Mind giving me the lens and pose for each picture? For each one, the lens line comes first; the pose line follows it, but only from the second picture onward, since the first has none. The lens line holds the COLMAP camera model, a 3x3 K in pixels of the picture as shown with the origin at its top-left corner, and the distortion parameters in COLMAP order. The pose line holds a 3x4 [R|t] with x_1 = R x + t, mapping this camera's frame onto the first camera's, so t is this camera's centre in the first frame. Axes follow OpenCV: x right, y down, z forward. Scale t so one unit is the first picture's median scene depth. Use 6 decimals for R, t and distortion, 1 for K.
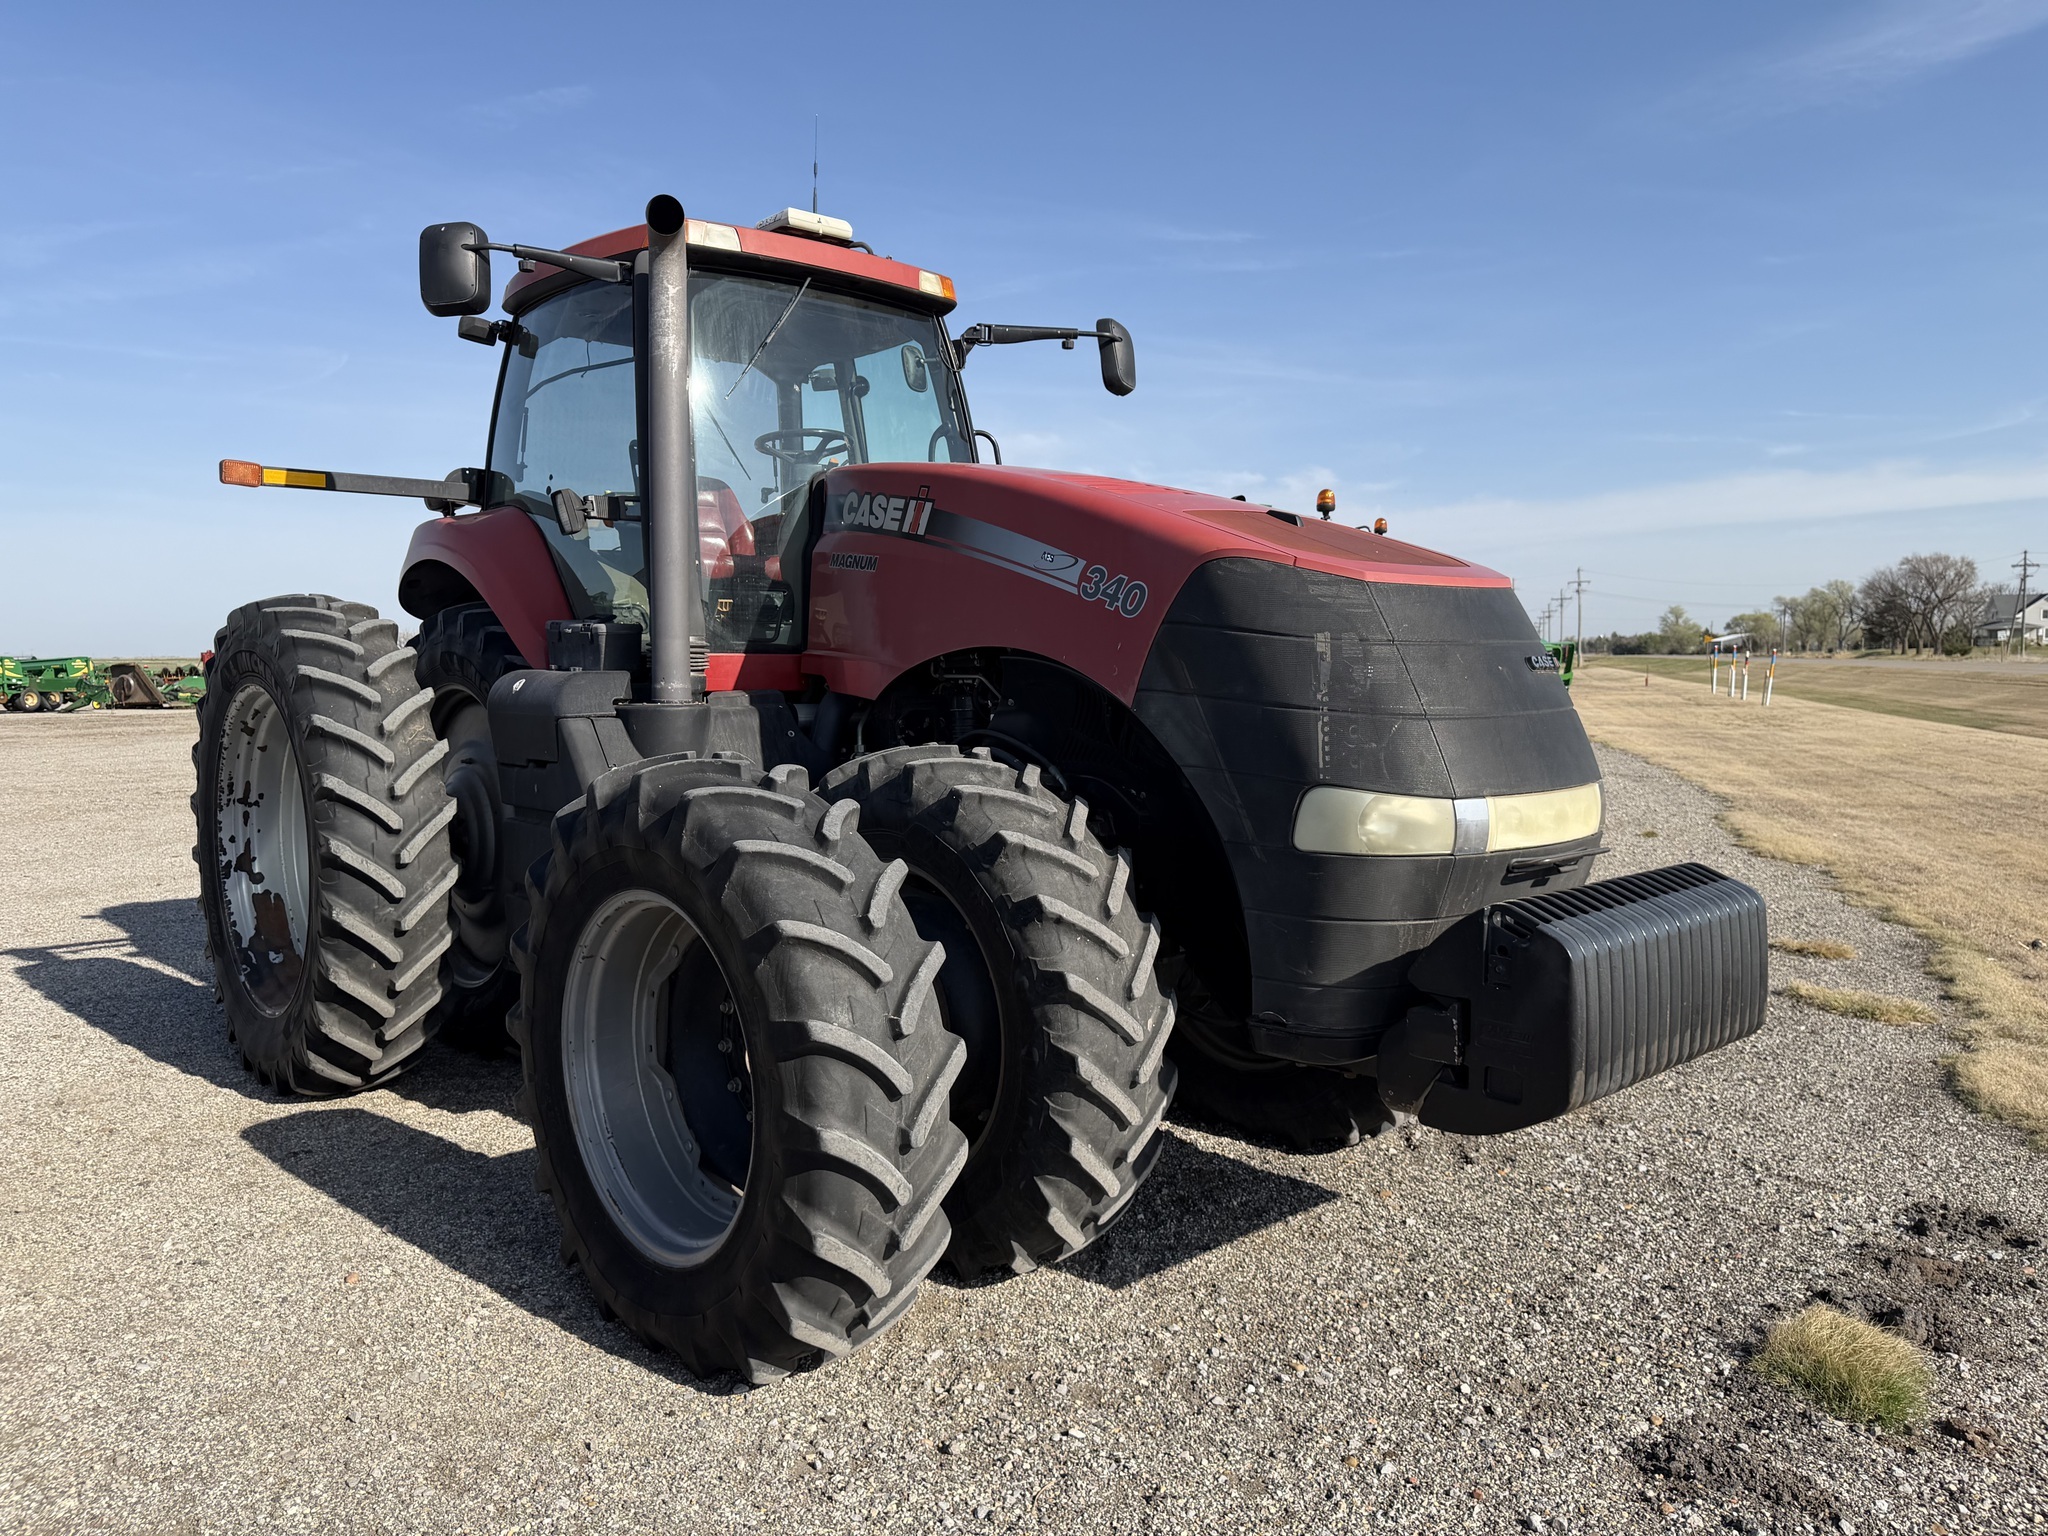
lens RADIAL K [[1501.3, 0, 1025.4], [0, 1501.3, 742.7], [0, 0, 1]] dist [0.106608, -0.184877]
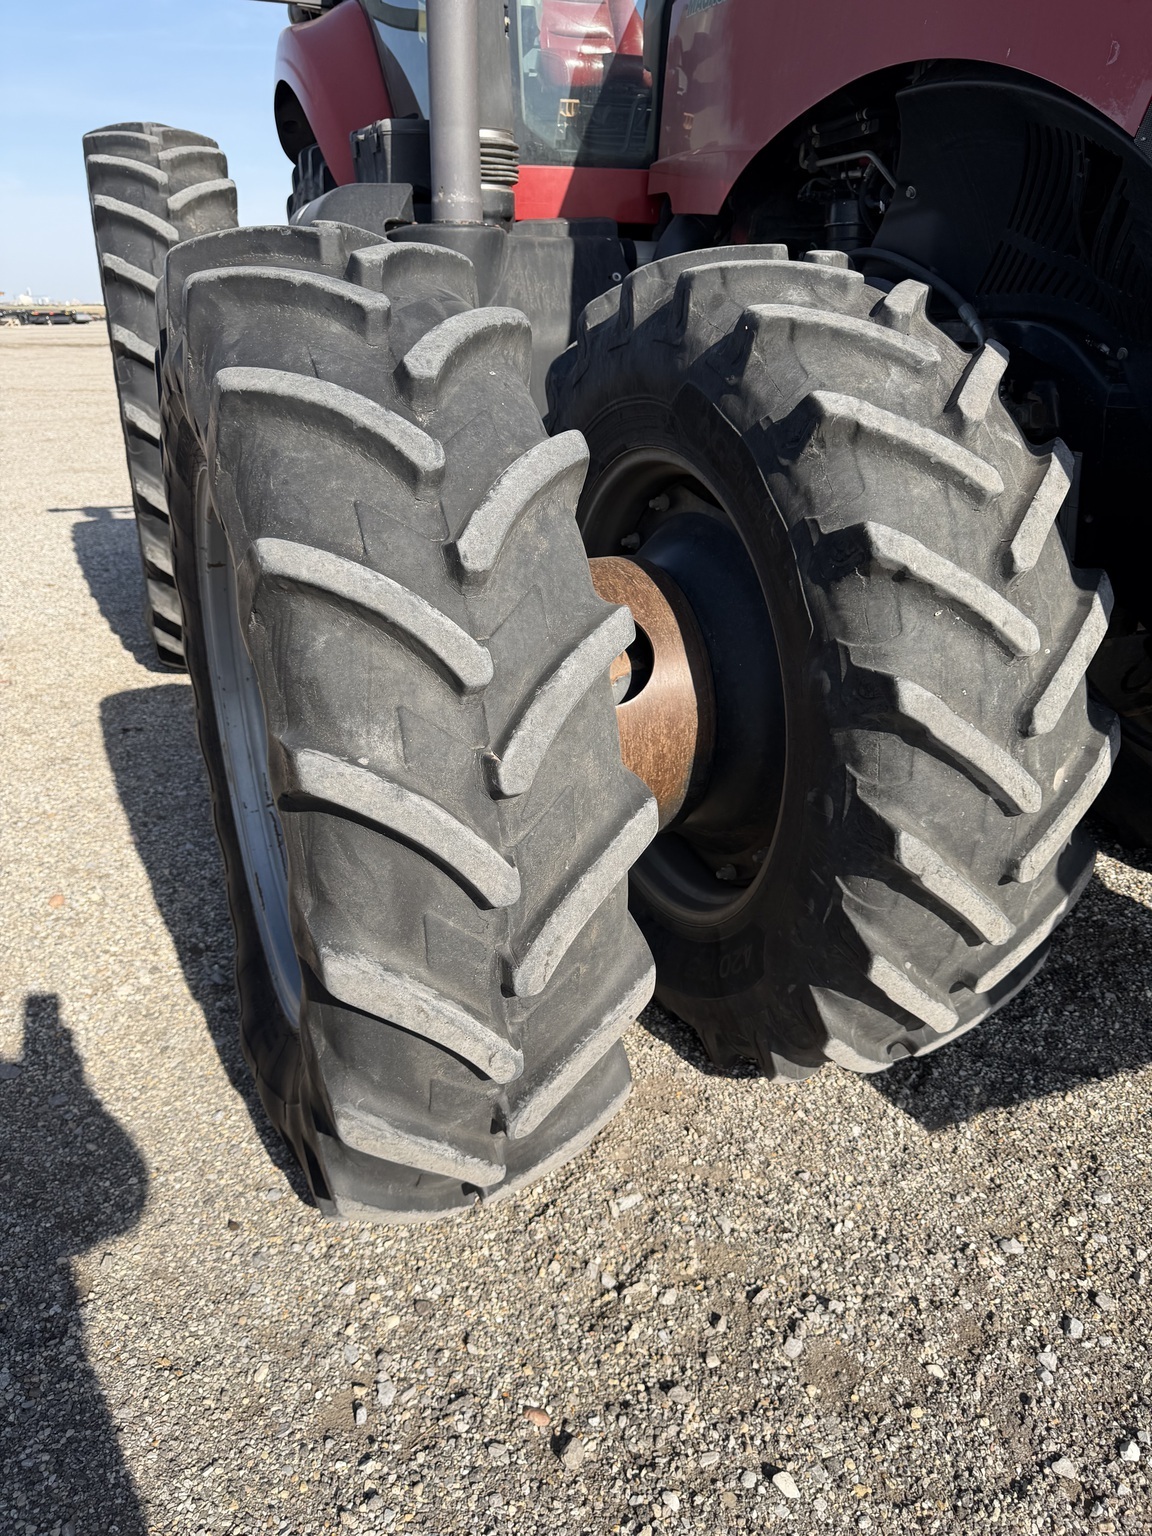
lens RADIAL K [[1126.0, 0, 564.6], [0, 1126.0, 785.5], [0, 0, 1]] dist [0.106608, -0.184877]
pose [[0.939930, 0.141793, -0.310526, 0.043839], [-0.030016, 0.940460, 0.338577, 0.055951], [0.340045, -0.308918, 0.888222, 0.578163]]
